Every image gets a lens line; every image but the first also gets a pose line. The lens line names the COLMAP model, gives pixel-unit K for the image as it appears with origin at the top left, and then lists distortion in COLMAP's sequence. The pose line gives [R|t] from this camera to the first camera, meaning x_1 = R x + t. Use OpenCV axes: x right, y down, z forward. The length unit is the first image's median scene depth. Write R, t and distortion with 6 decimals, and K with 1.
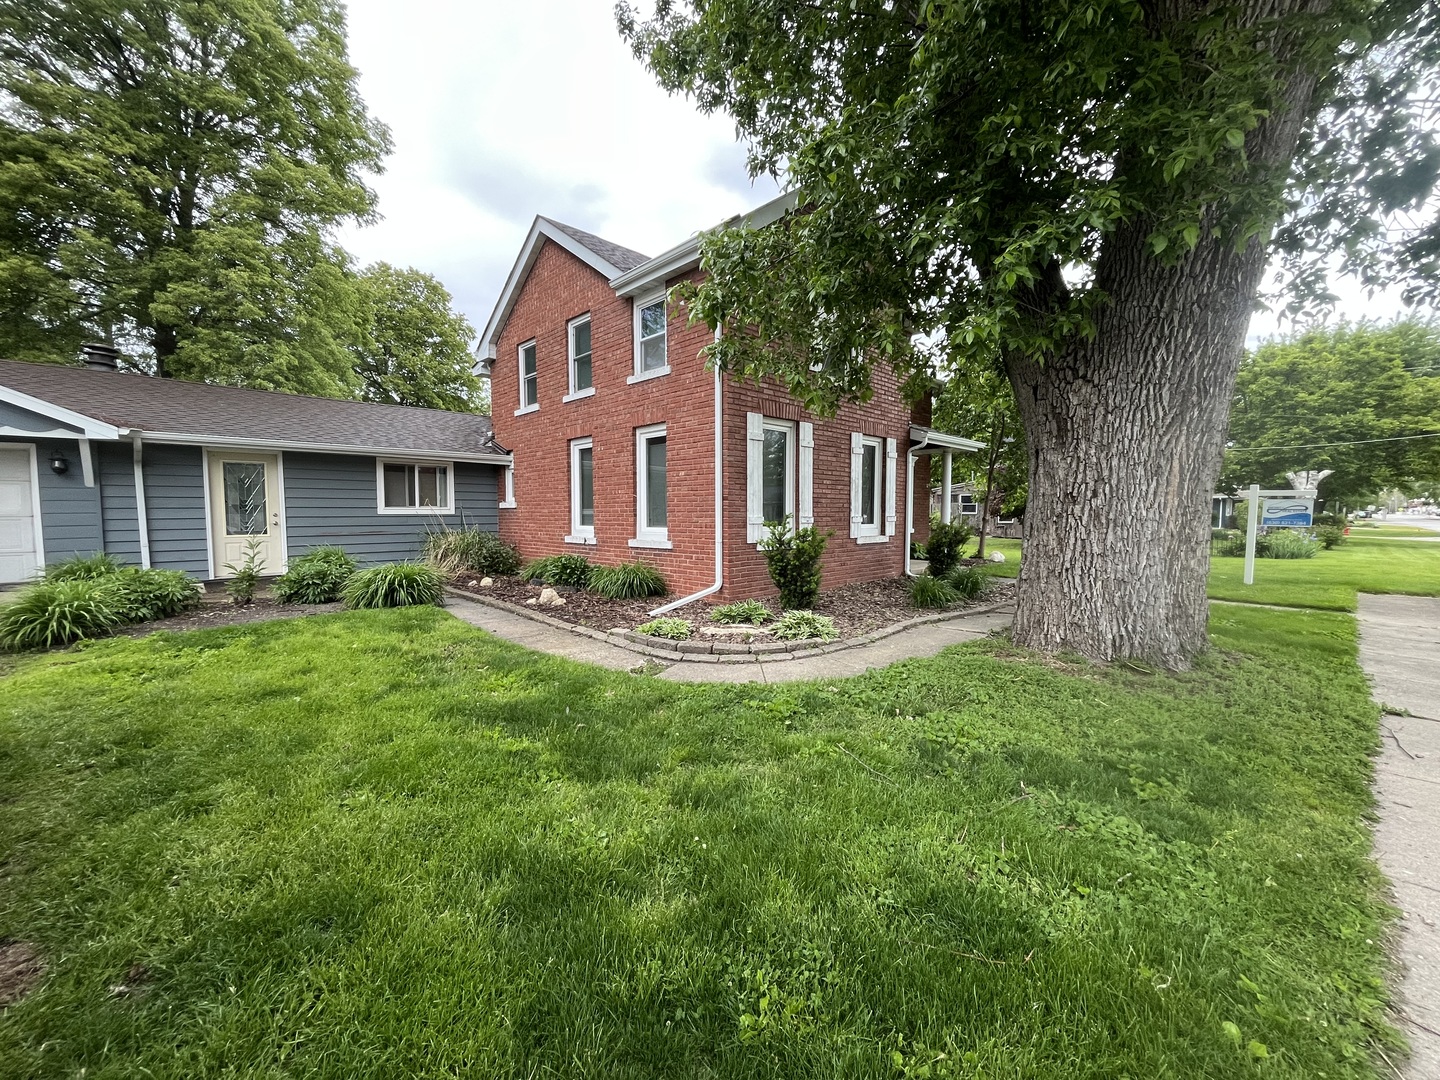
lens RADIAL K [[582.8, 0, 712.4], [0, 582.8, 547.1], [0, 0, 1]] dist [-0.001628, -0.000873]
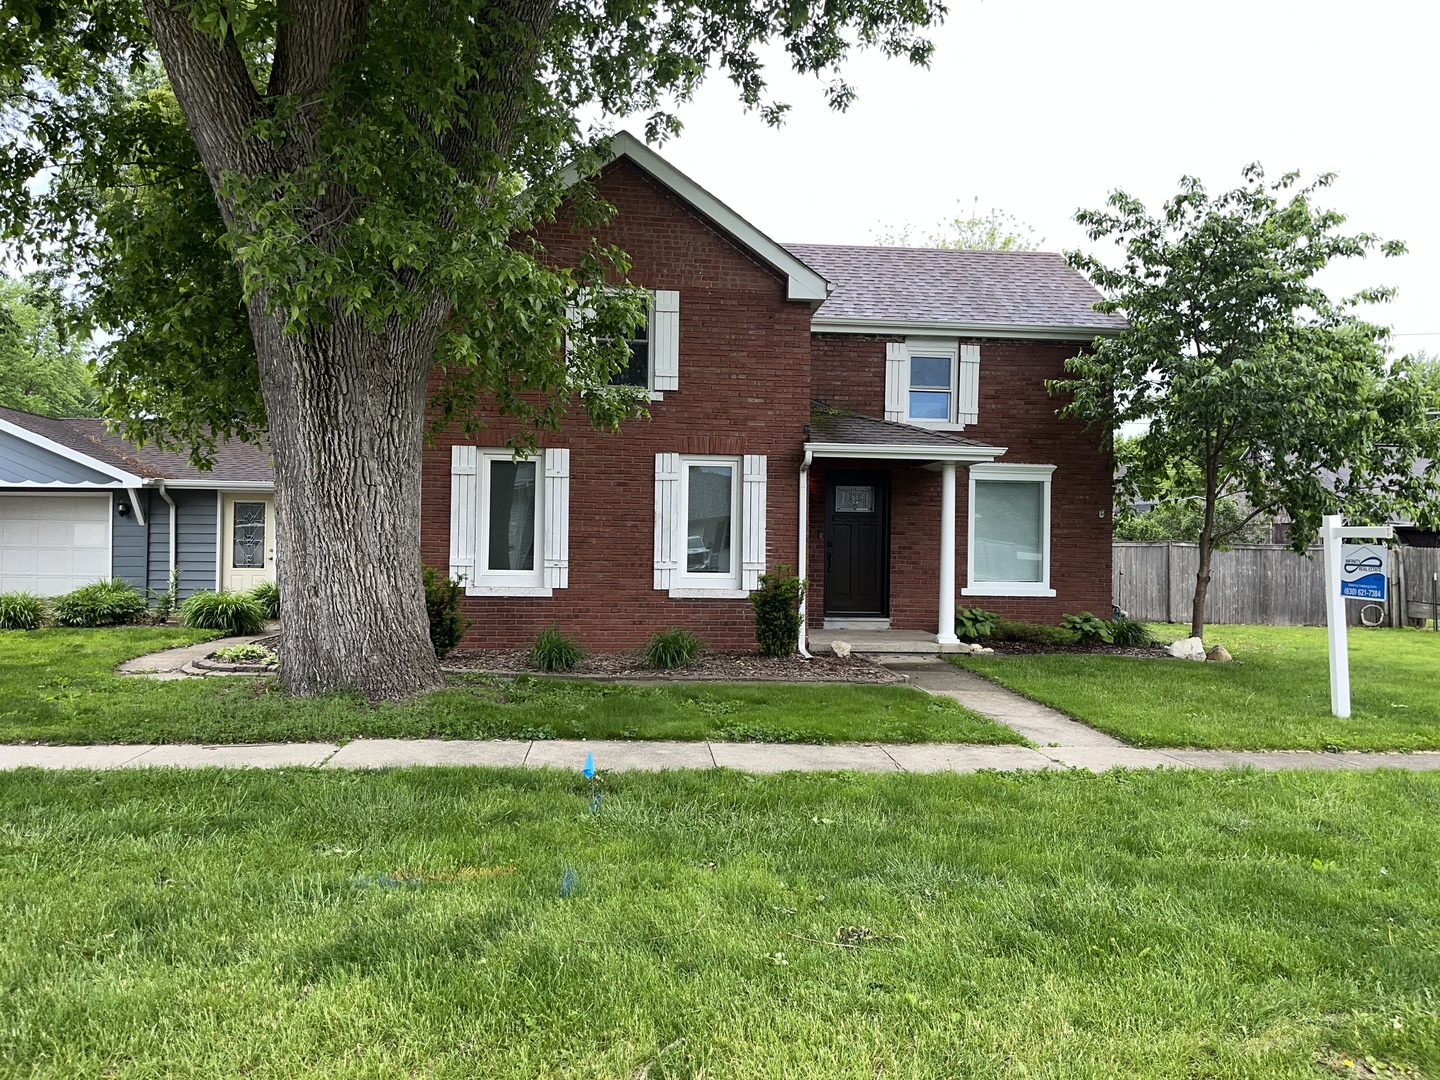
lens RADIAL K [[1117.8, 0, 718.3], [0, 1117.8, 543.4], [0, 0, 1]] dist [0.070763, -0.085544]
pose [[0.802300, 0.008871, -0.596856, 1.279591], [-0.053834, 0.996890, -0.057546, 0.006789], [0.594489, 0.078300, 0.800282, -0.179858]]
